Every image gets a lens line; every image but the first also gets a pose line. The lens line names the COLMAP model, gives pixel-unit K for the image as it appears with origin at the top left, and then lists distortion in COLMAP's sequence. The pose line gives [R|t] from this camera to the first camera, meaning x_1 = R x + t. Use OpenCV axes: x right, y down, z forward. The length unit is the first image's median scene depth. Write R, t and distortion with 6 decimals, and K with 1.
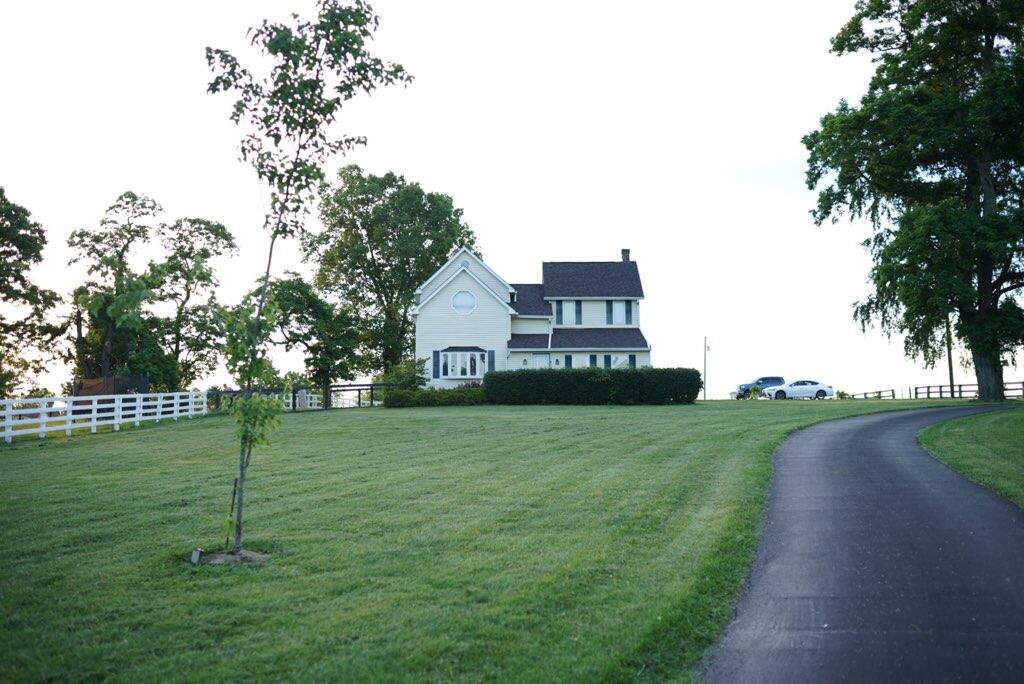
lens RADIAL K [[1005.6, 0, 514.4], [0, 1005.6, 349.1], [0, 0, 1]] dist [-0.044791, 0.123245]
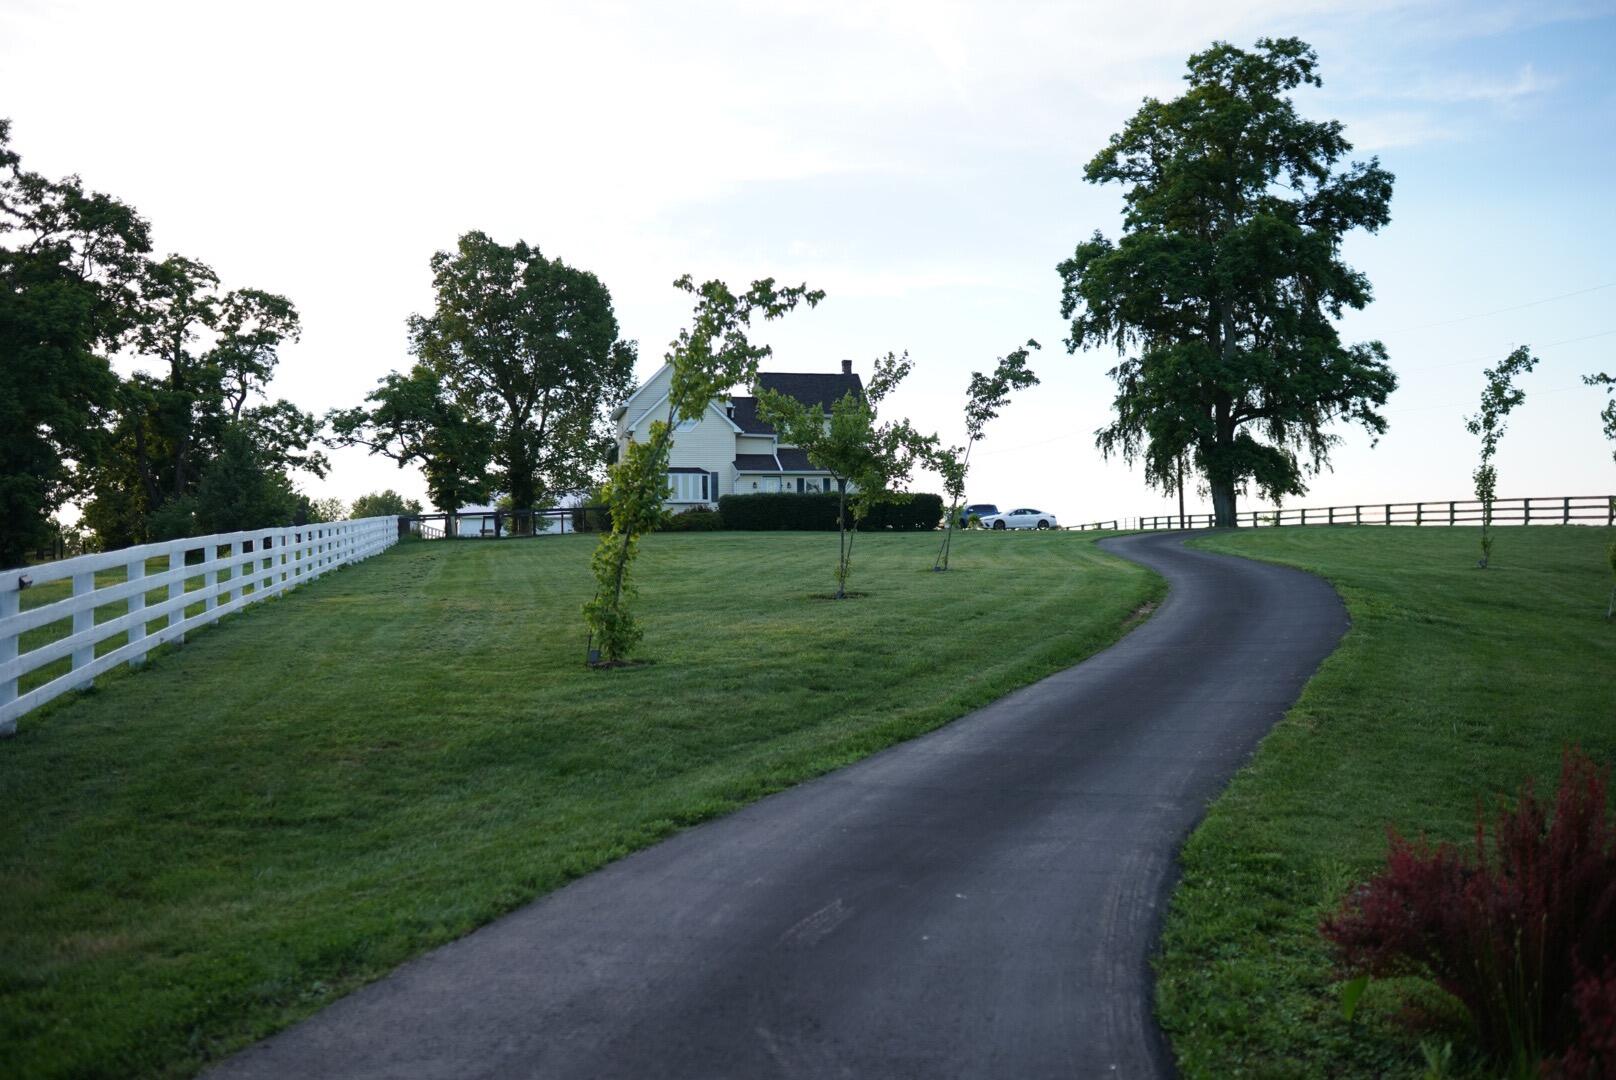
lens RADIAL K [[1586.9, 0, 811.8], [0, 1586.9, 551.2], [0, 0, 1]] dist [-0.044791, 0.123245]
pose [[0.981089, 0.002643, 0.193541, -0.220119], [-0.013654, 0.998361, 0.055577, -0.008496], [-0.193077, -0.057168, 0.979517, -0.442564]]
